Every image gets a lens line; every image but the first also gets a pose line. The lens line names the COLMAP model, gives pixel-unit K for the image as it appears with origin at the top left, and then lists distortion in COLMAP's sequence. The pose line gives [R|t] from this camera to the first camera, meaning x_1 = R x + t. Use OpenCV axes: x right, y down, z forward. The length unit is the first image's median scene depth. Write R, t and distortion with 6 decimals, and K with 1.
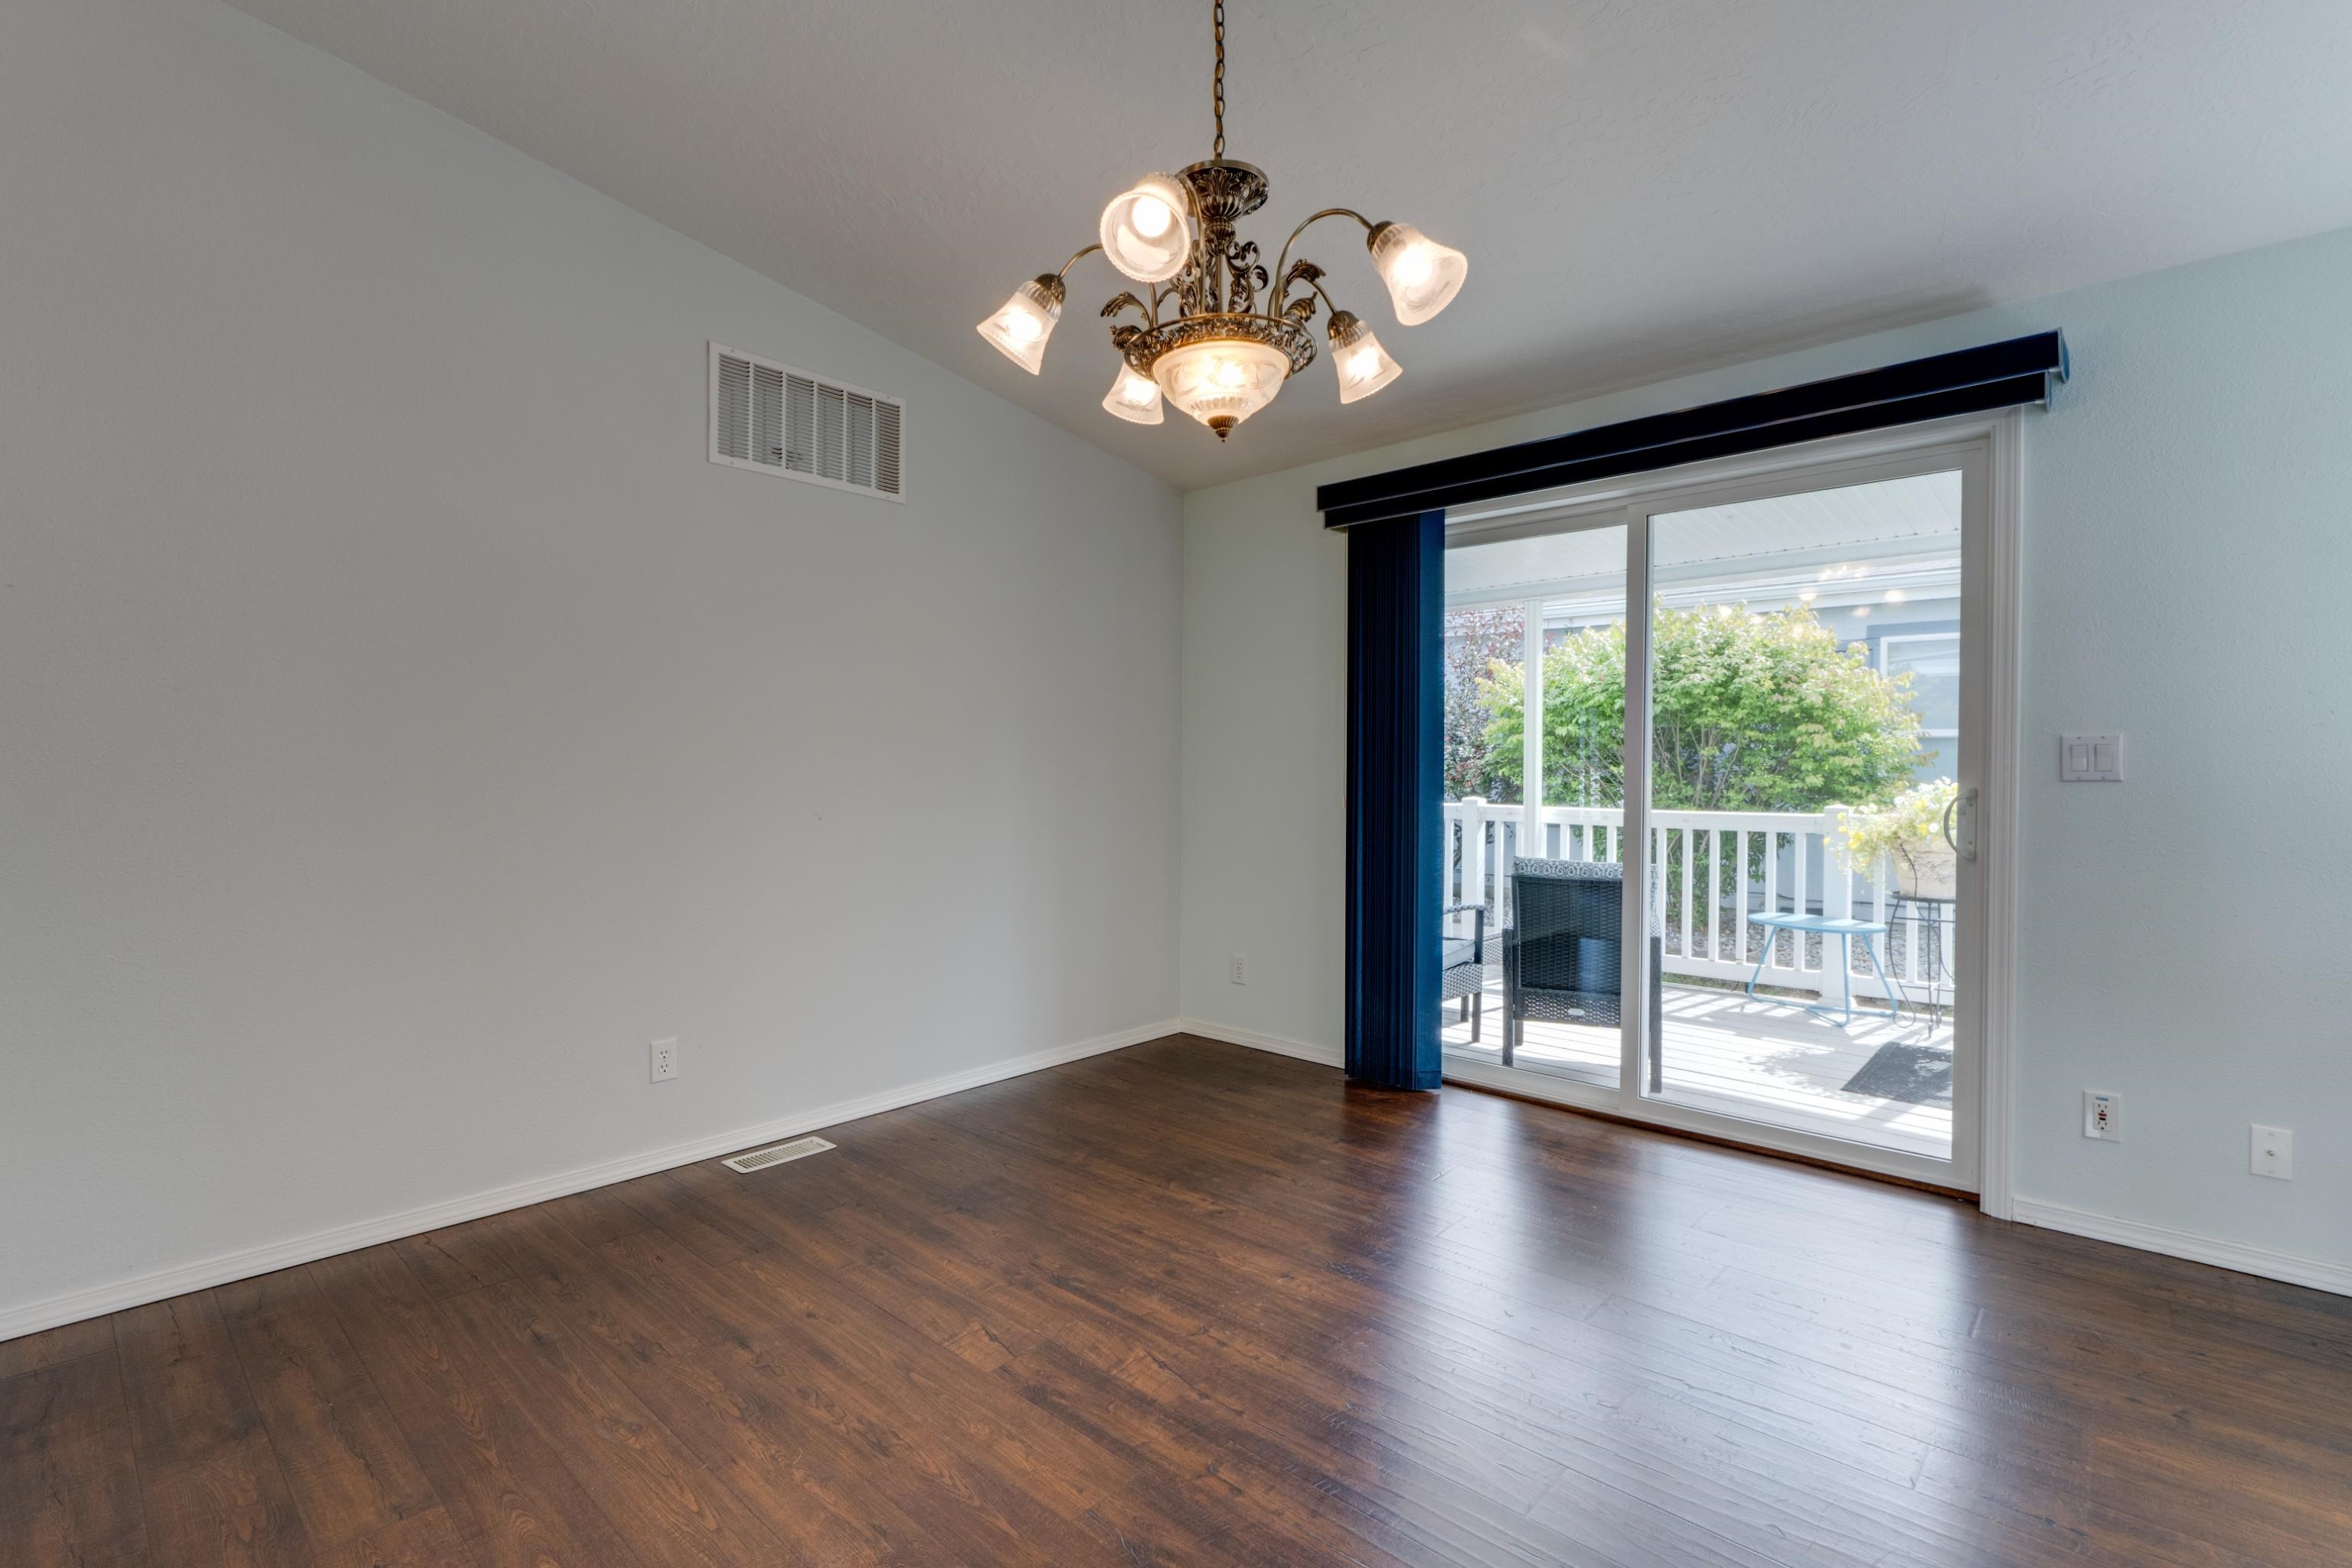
lens RADIAL K [[1026.6, 0, 1187.8], [0, 1026.6, 776.9], [0, 0, 1]] dist [-0.004232, -0.000691]
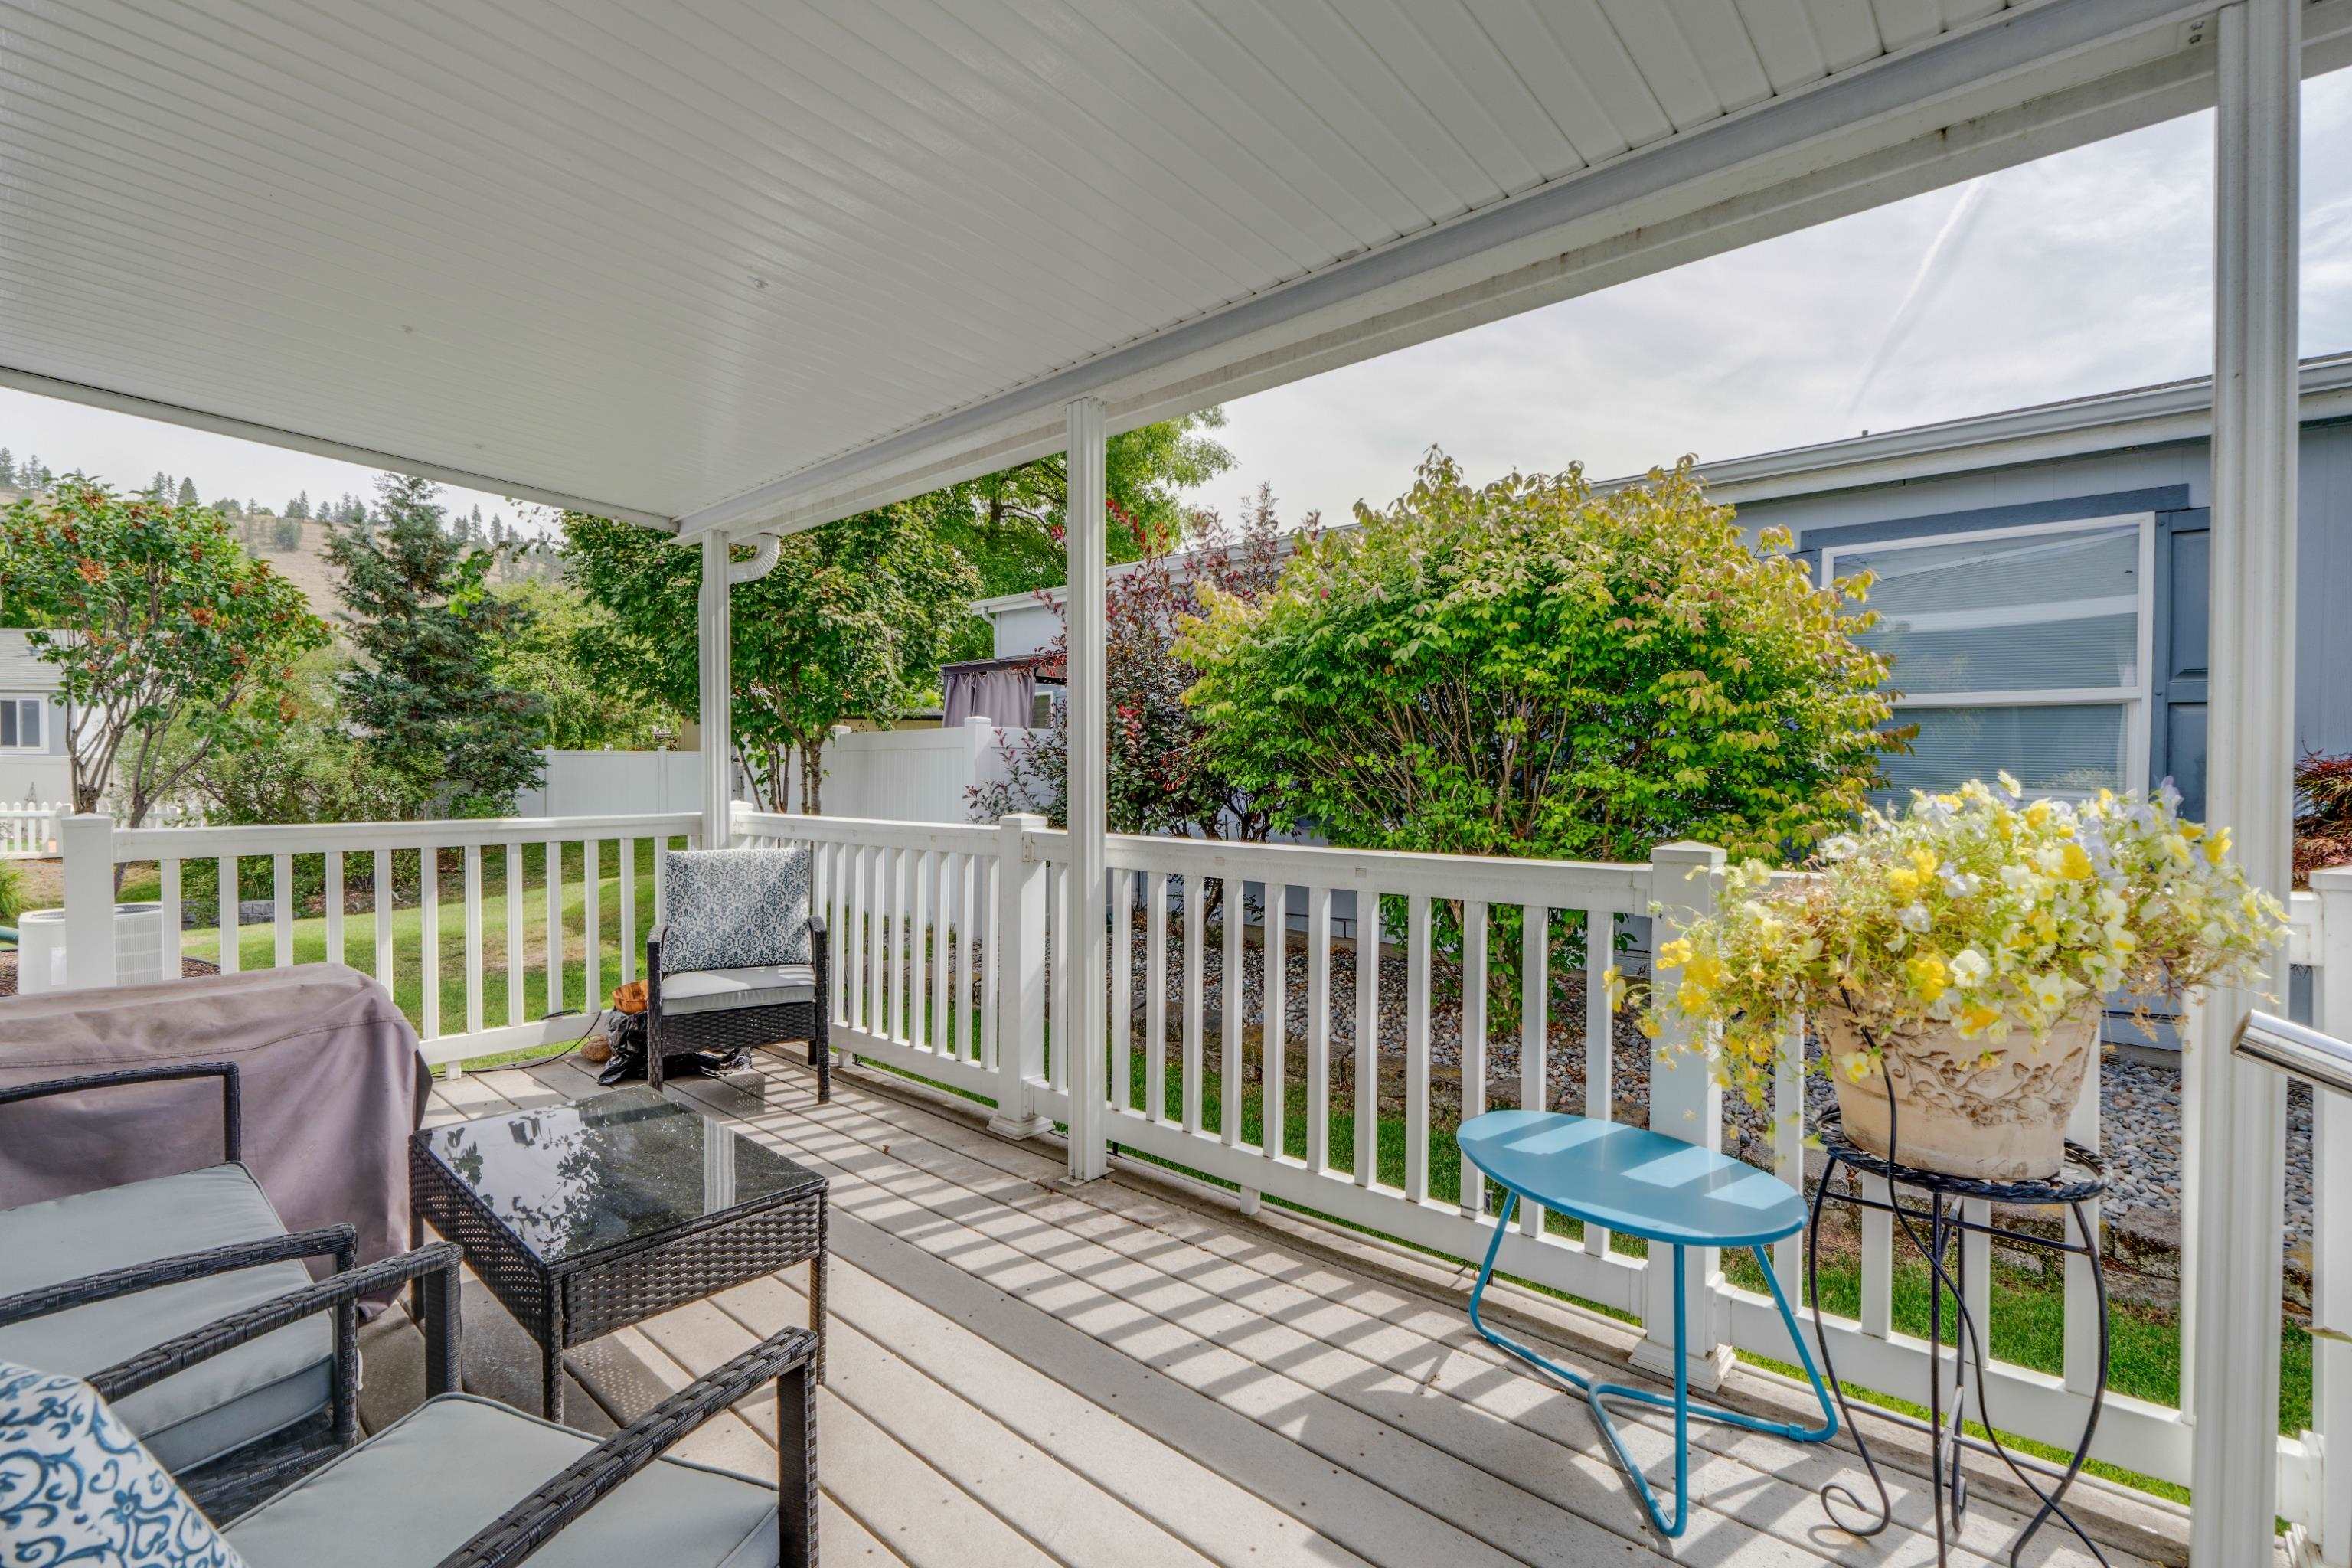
lens RADIAL K [[1026.6, 0, 1187.8], [0, 1026.6, 776.9], [0, 0, 1]] dist [-0.004232, -0.000691]
pose [[0.999561, -0.009979, 0.027910, 0.337687], [0.009930, 0.999949, 0.001880, -0.000515], [-0.027927, -0.001602, 0.999609, 0.480687]]
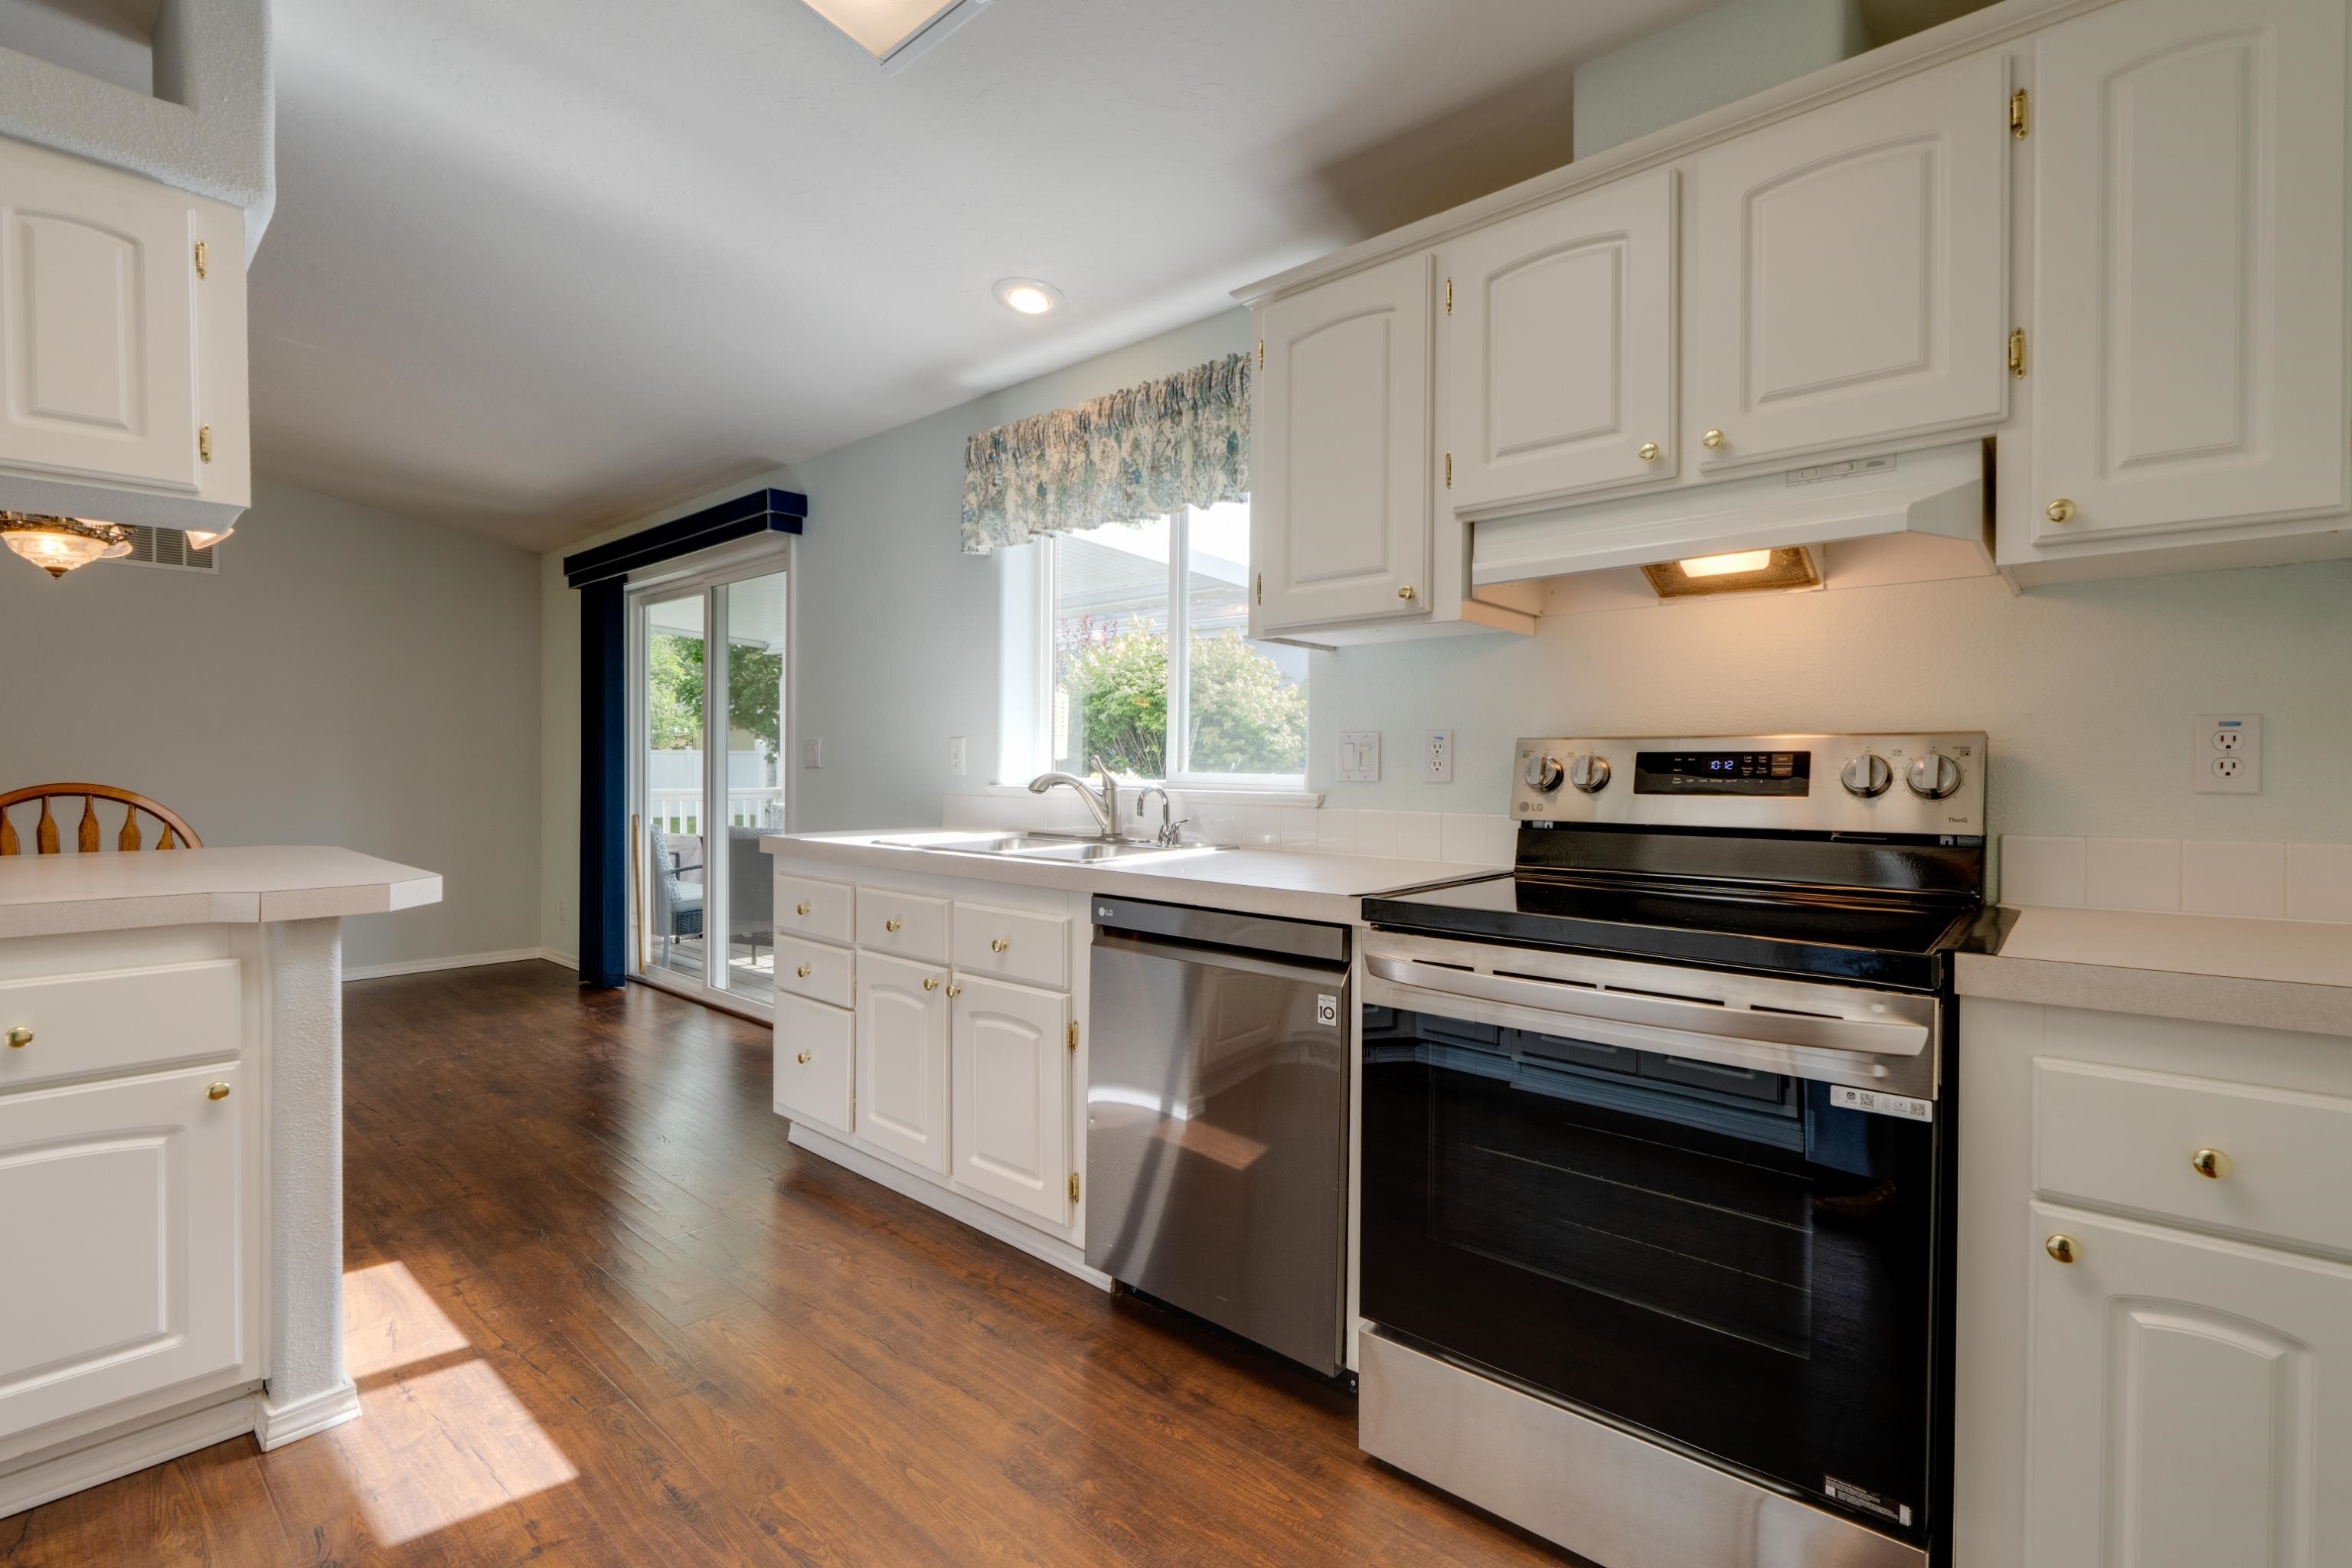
lens RADIAL K [[1026.6, 0, 1187.8], [0, 1026.6, 776.9], [0, 0, 1]] dist [-0.004232, -0.000691]
pose [[0.999993, 0.003291, 0.001527, 0.582153], [-0.003297, 0.999987, 0.003844, 0.003527], [-0.001515, -0.003849, 0.999991, -0.234257]]
